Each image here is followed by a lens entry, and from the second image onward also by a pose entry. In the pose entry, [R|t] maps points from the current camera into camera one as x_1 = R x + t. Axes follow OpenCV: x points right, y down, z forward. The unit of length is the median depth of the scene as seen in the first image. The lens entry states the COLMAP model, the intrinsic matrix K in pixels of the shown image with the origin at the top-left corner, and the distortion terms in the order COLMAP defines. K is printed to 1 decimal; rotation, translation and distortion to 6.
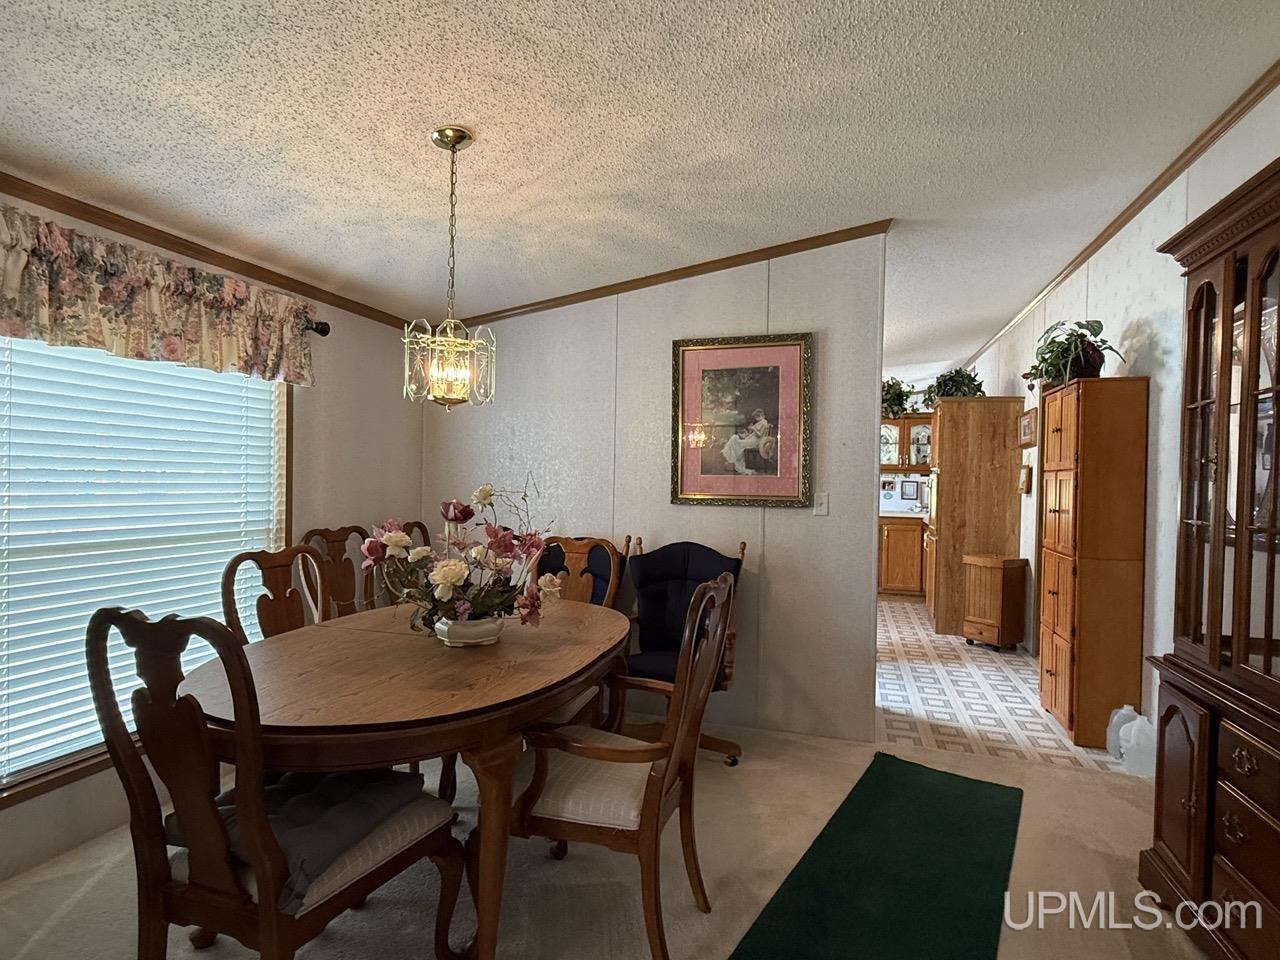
lens RADIAL K [[667.3, 0, 639.6], [0, 667.3, 482.3], [0, 0, 1]] dist [-0.001420, 0.000299]
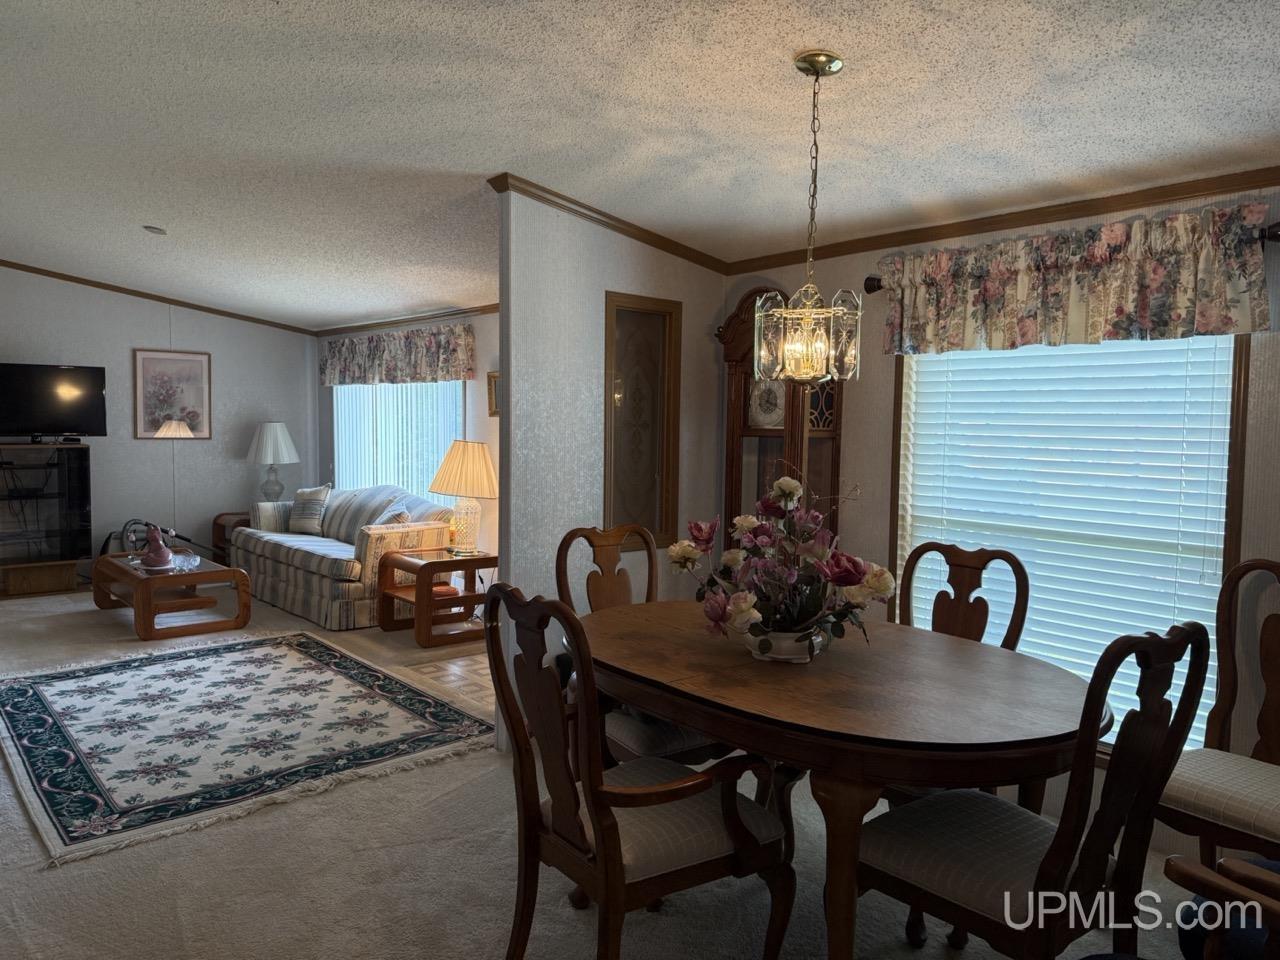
lens RADIAL K [[889.8, 0, 640.0], [0, 889.8, 482.1], [0, 0, 1]] dist [-0.037890, -0.002074]
pose [[-0.524840, 0.022467, -0.850905, 0.483624], [-0.029390, 0.998577, 0.044494, -0.017433], [0.850694, 0.048360, -0.523433, 0.862509]]
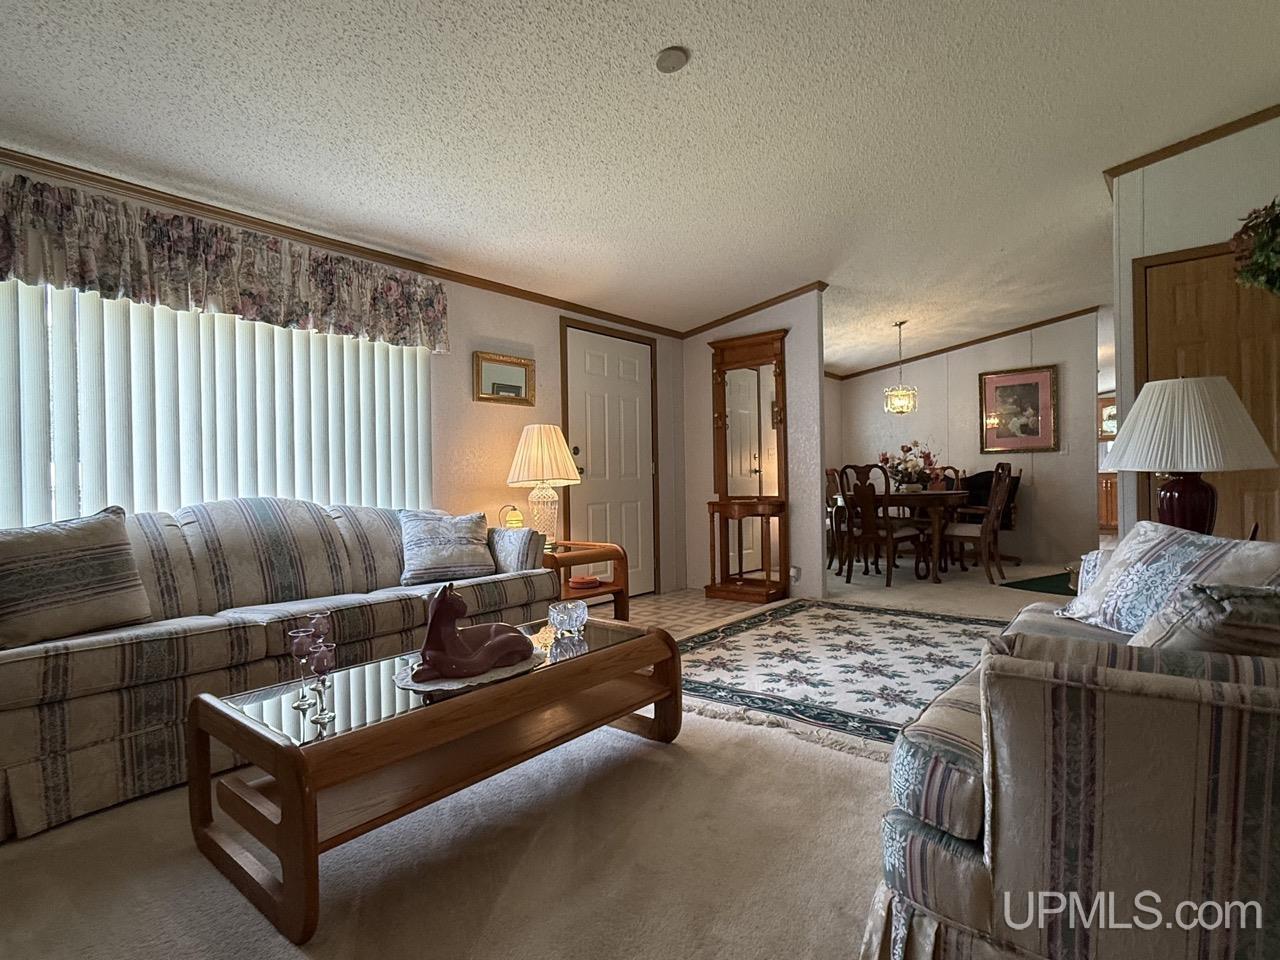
lens RADIAL K [[667.3, 0, 642.3], [0, 667.3, 484.1], [0, 0, 1]] dist [-0.001420, 0.000299]
pose [[0.923483, -0.029389, -0.382511, -0.139210], [0.029996, 0.999540, -0.004379, 0.110258], [0.382464, -0.007429, 0.923940, -1.365985]]
